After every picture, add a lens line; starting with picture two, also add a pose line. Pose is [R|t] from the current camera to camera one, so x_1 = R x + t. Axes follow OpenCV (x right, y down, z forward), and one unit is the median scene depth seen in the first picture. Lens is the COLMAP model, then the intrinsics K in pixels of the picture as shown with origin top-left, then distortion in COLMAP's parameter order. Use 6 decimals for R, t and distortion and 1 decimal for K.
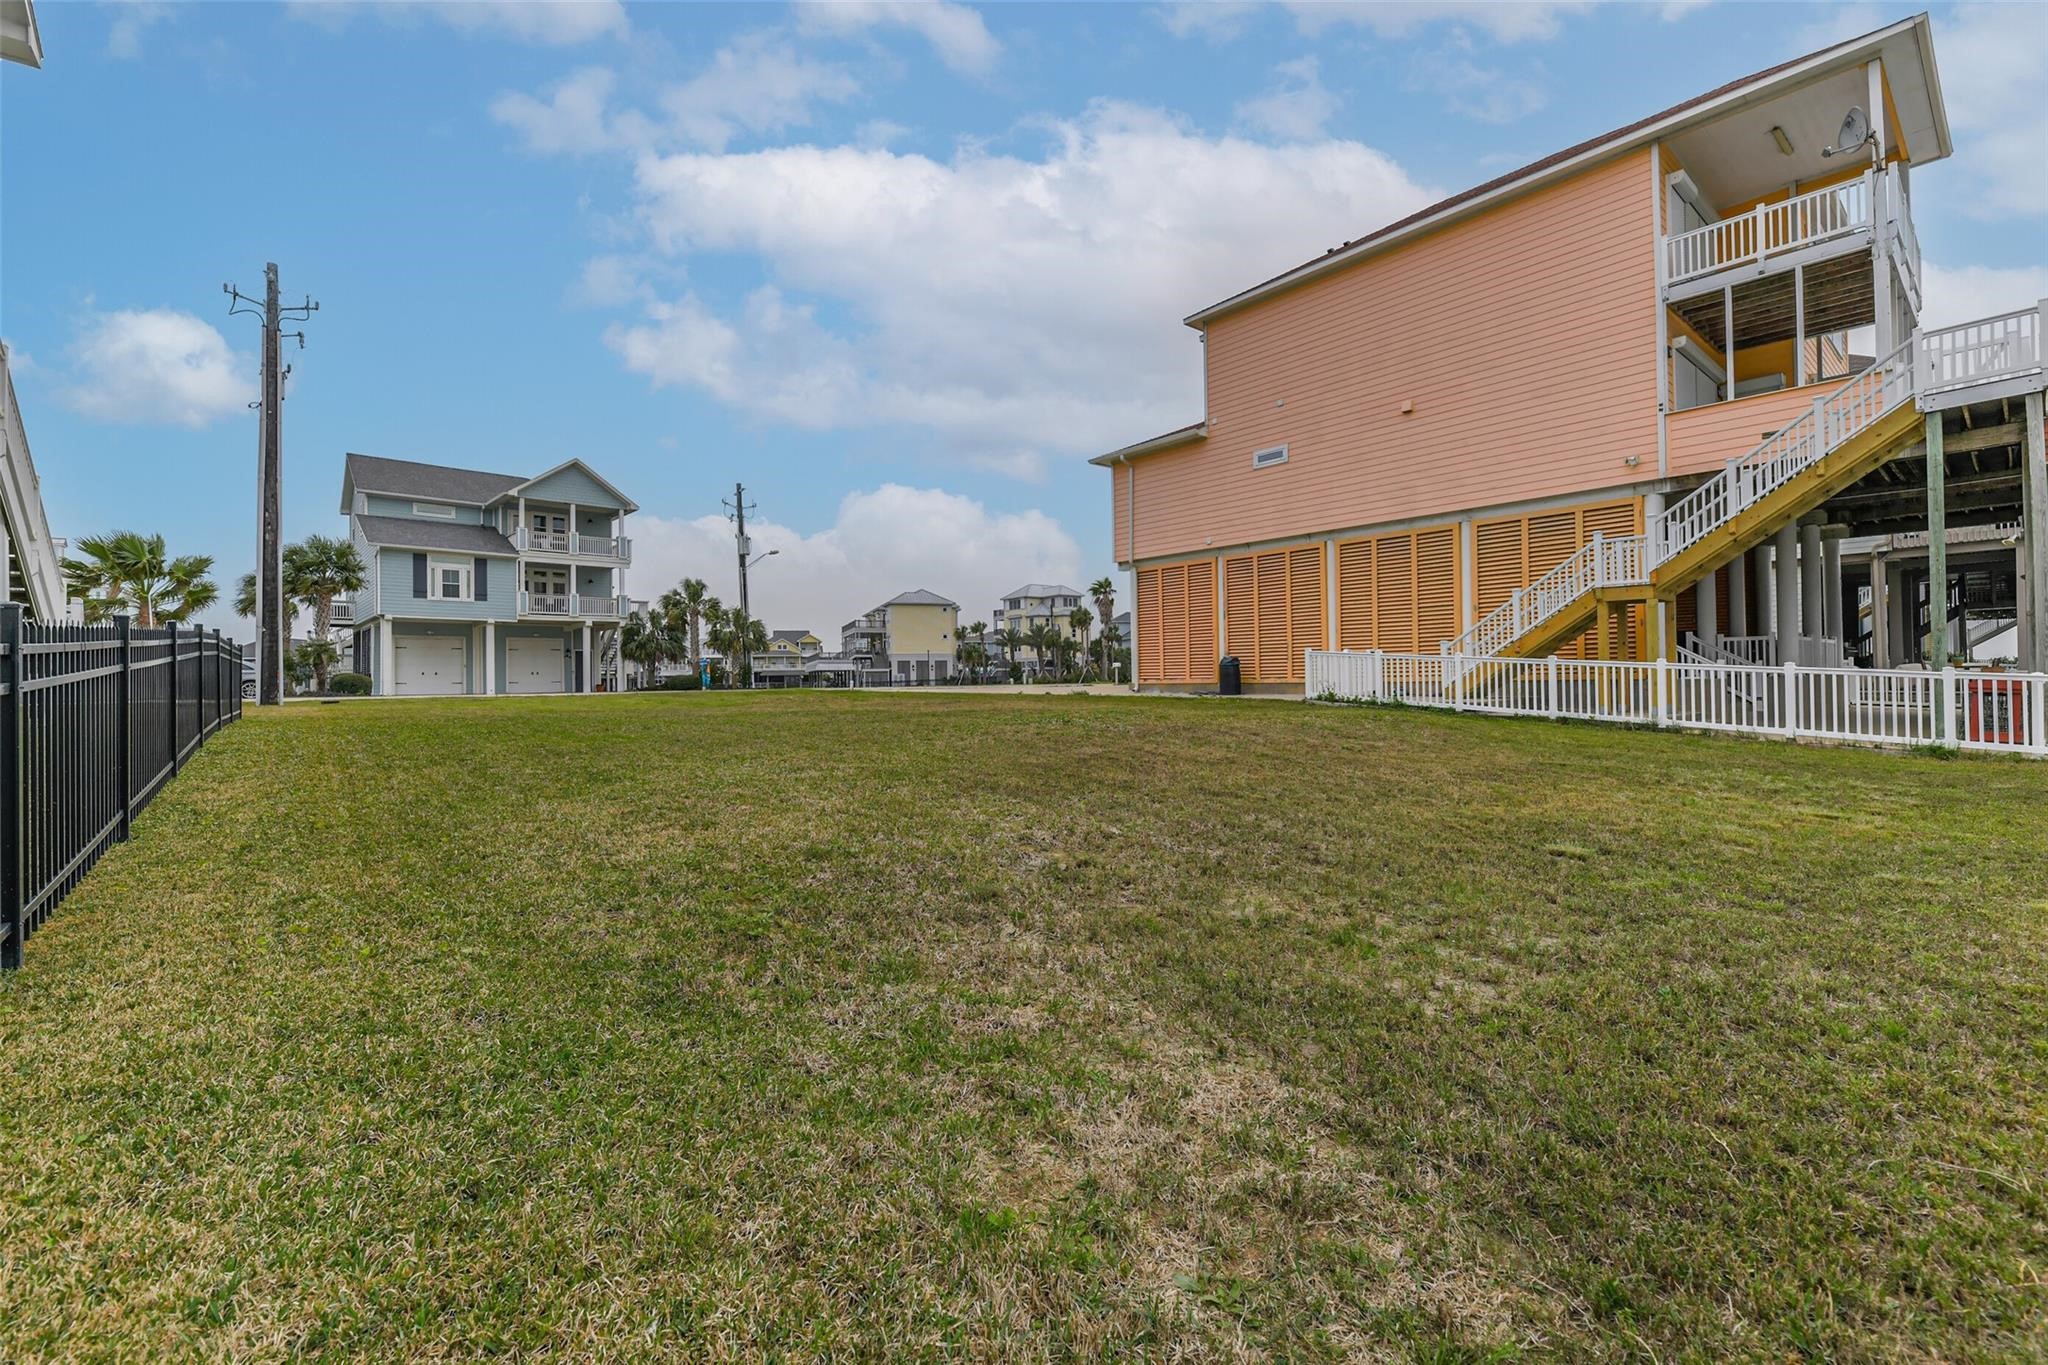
lens RADIAL K [[867.3, 0, 1021.7], [0, 867.3, 658.8], [0, 0, 1]] dist [0.001969, -0.014574]
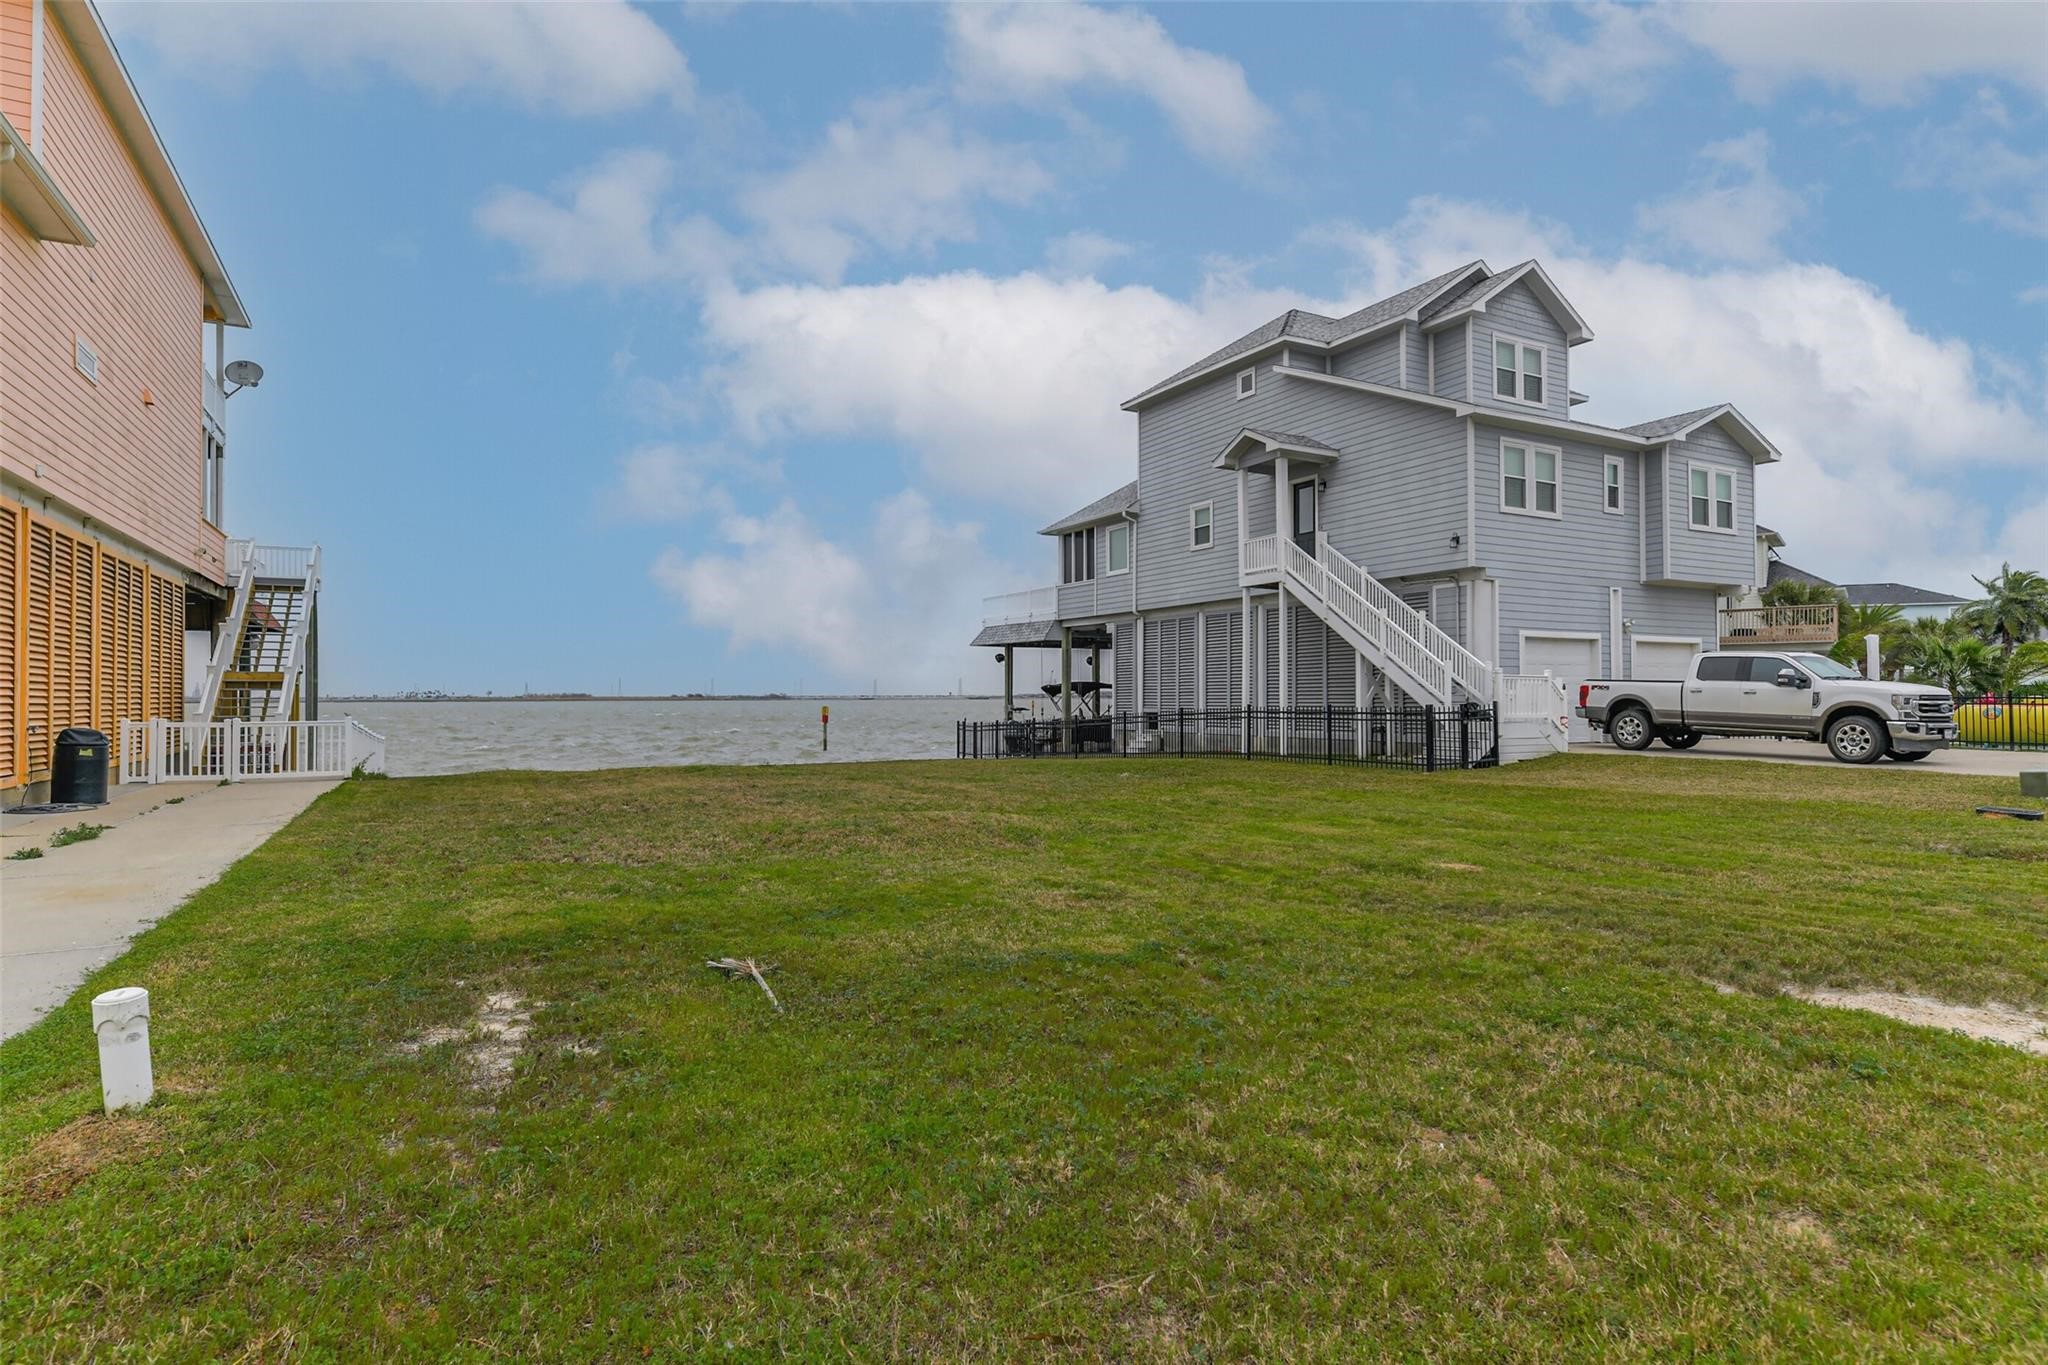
lens RADIAL K [[1083.1, 0, 1024.0], [0, 1083.1, 682.5], [0, 0, 1]] dist [0.027178, 0.000413]
pose [[-0.980739, 0.013519, 0.194856, -0.216720], [0.006257, 0.999264, -0.037839, -0.000145], [-0.195224, -0.035891, -0.980102, 0.794992]]
